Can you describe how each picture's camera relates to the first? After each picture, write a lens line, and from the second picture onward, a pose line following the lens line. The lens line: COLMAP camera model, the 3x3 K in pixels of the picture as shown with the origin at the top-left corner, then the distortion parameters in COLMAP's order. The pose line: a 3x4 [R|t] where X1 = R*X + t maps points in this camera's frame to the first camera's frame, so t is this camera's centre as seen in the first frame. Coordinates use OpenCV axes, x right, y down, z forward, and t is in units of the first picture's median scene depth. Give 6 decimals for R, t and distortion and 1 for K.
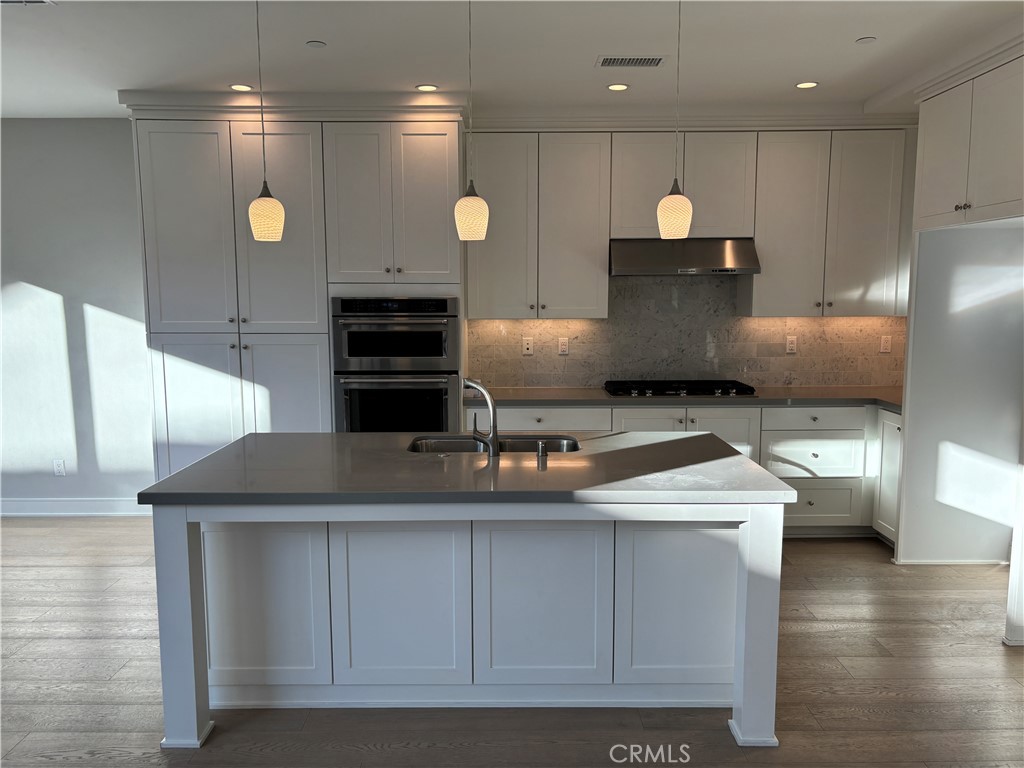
lens RADIAL K [[779.1, 0, 510.8], [0, 779.1, 397.2], [0, 0, 1]] dist [0.047982, -0.052971]
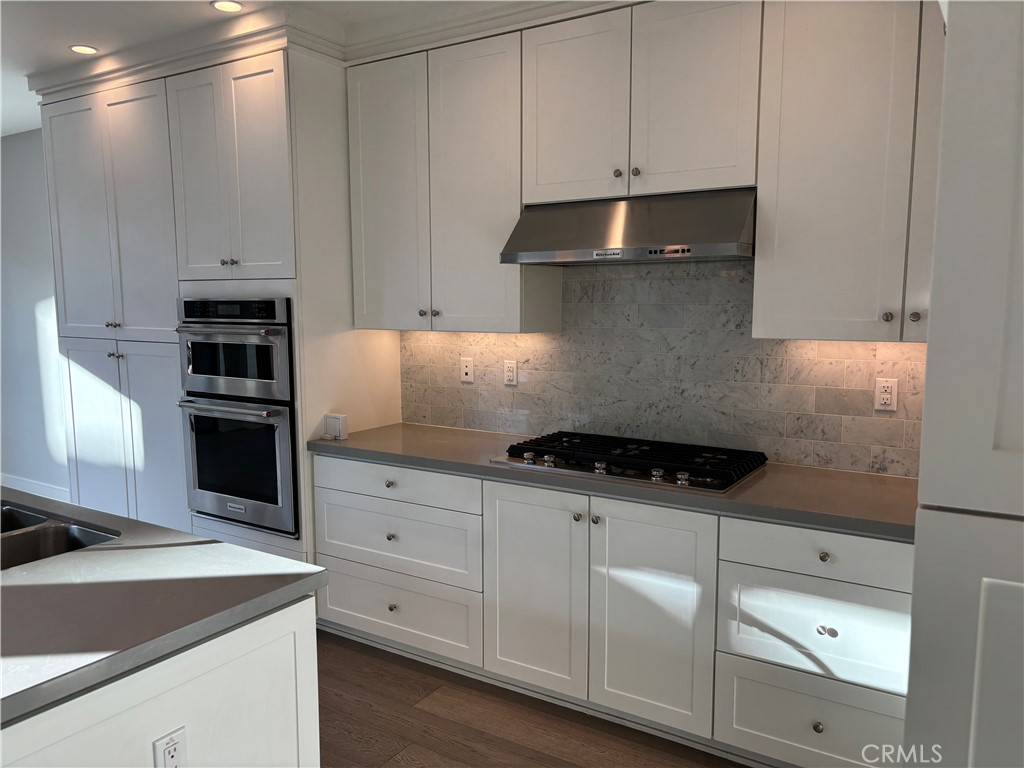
lens RADIAL K [[779.1, 0, 518.0], [0, 779.1, 393.2], [0, 0, 1]] dist [0.047982, -0.052971]
pose [[0.843376, 0.067376, -0.533083, 0.473018], [-0.071035, 0.997380, 0.013676, -0.063804], [0.532608, 0.026334, 0.845953, 0.487608]]
